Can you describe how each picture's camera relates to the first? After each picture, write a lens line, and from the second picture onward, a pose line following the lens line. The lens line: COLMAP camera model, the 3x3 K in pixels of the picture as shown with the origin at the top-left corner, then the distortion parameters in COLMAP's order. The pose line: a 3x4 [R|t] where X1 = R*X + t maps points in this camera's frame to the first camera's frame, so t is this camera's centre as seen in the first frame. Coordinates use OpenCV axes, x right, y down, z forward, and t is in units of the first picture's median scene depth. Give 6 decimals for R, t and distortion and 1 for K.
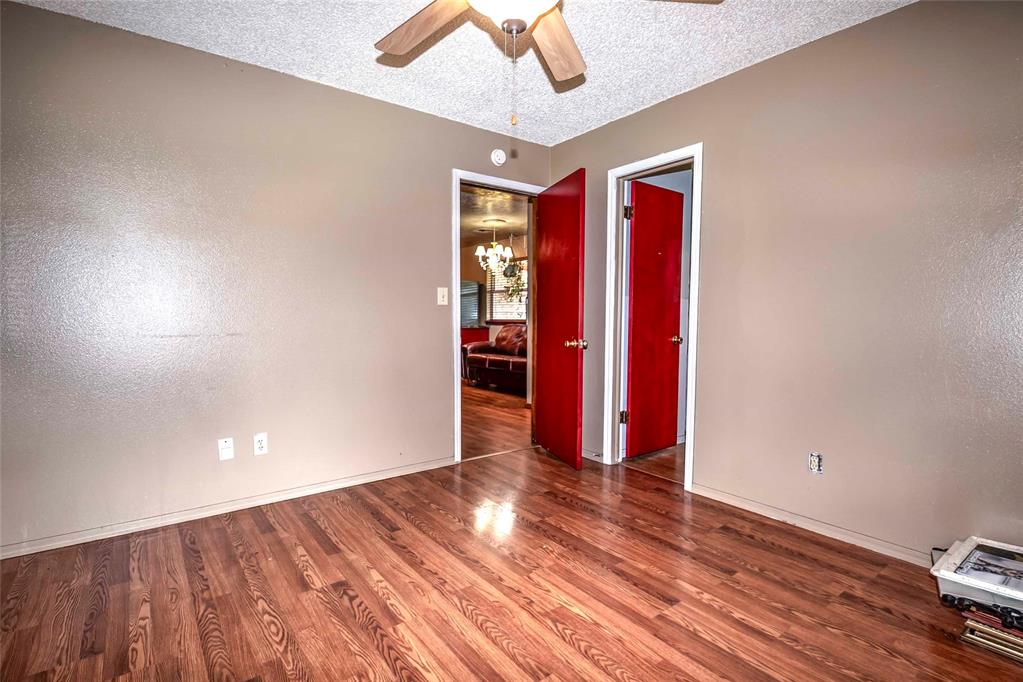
lens RADIAL K [[472.1, 0, 510.4], [0, 472.1, 341.6], [0, 0, 1]] dist [-0.003752, -0.003900]
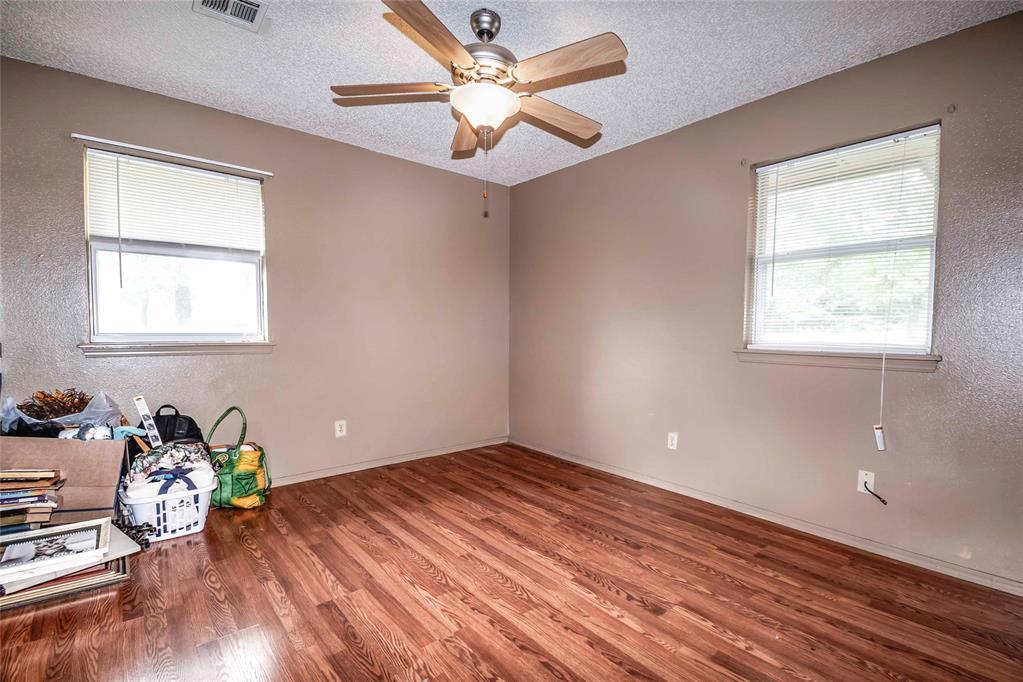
lens RADIAL K [[472.1, 0, 512.7], [0, 472.1, 343.9], [0, 0, 1]] dist [-0.003752, -0.003900]
pose [[-0.999528, -0.014078, -0.027308, -0.031211], [-0.016396, 0.996107, 0.086618, -0.117224], [0.025983, 0.087025, -0.995867, 2.007952]]
